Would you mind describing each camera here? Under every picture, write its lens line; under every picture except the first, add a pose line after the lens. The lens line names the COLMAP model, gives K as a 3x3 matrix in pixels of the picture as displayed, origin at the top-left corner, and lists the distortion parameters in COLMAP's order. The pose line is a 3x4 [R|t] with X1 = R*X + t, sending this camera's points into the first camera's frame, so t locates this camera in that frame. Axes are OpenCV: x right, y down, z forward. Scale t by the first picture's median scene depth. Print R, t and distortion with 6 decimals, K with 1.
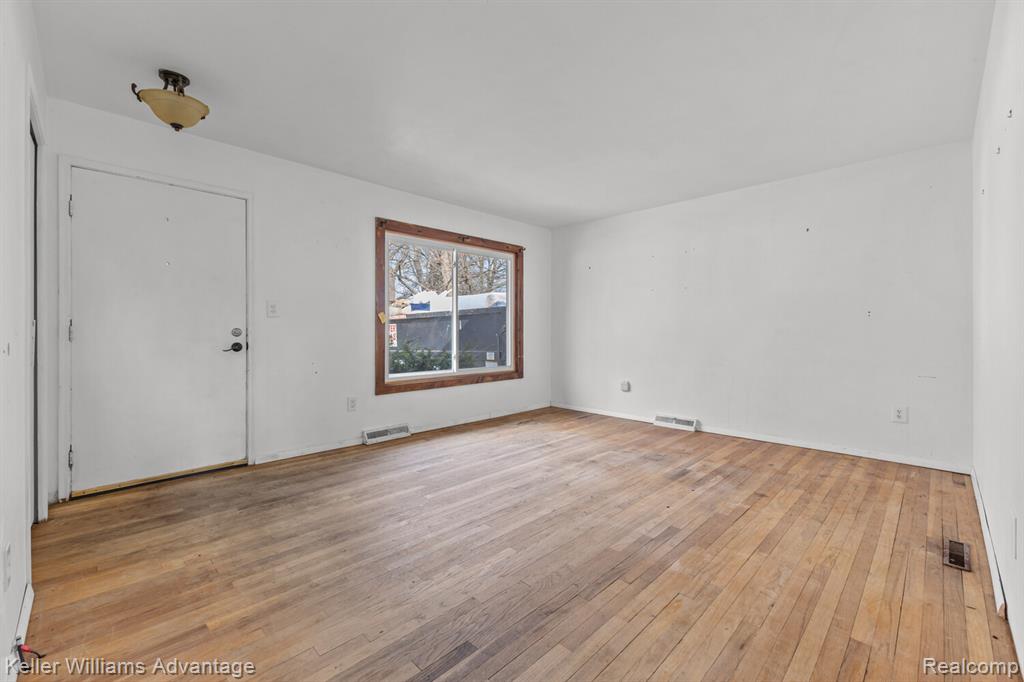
lens RADIAL K [[425.2, 0, 529.4], [0, 425.2, 330.8], [0, 0, 1]] dist [0.010111, 0.000263]
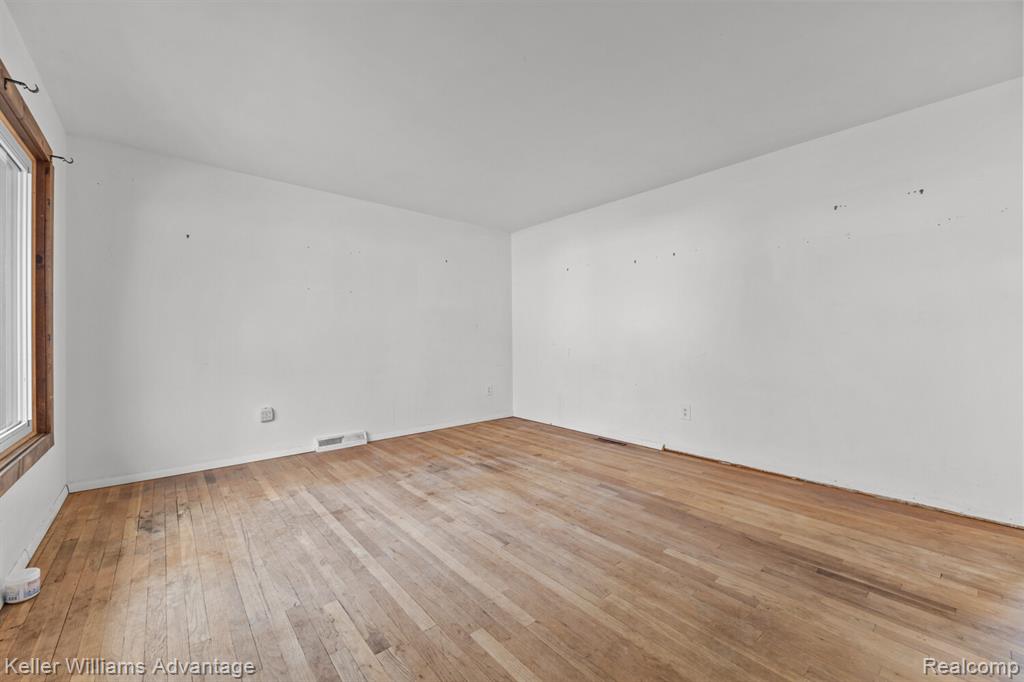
lens RADIAL K [[407.5, 0, 505.3], [0, 407.5, 338.6], [0, 0, 1]] dist [0.001829, -0.000029]
pose [[0.106496, -0.002785, 0.994309, -0.755857], [0.005388, 0.999983, 0.002224, 0.001263], [-0.994299, 0.005120, 0.106509, 0.918343]]
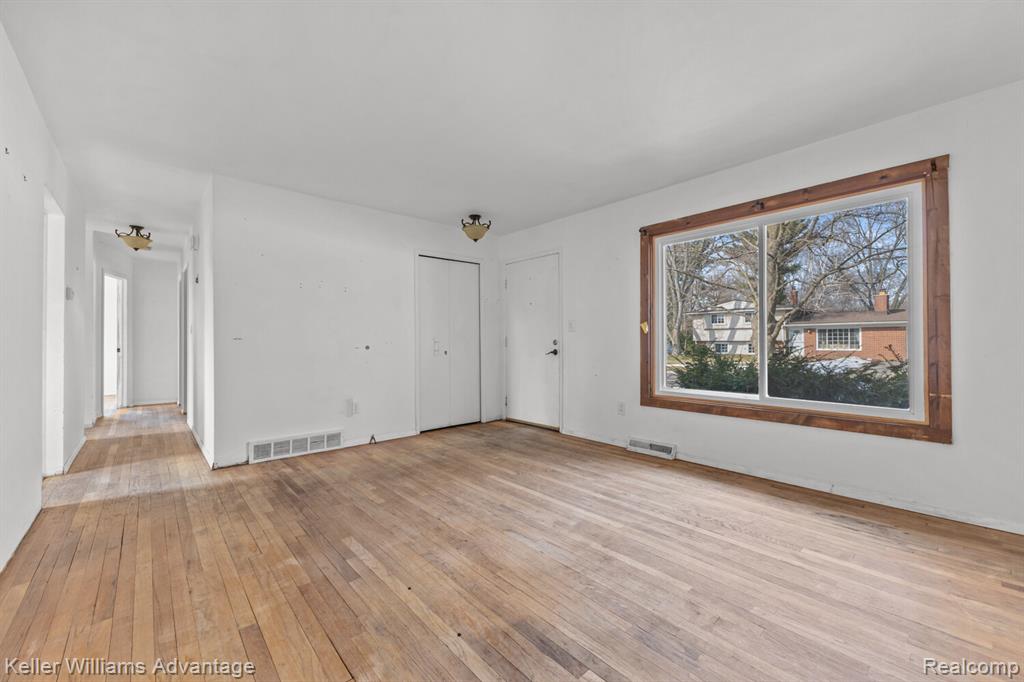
lens RADIAL K [[407.5, 0, 505.3], [0, 407.5, 338.6], [0, 0, 1]] dist [0.001829, -0.000029]
pose [[-0.085883, -0.007213, -0.996279, 0.883227], [0.003597, 0.999965, -0.007549, 0.000969], [0.996299, -0.004232, -0.085854, 1.084171]]
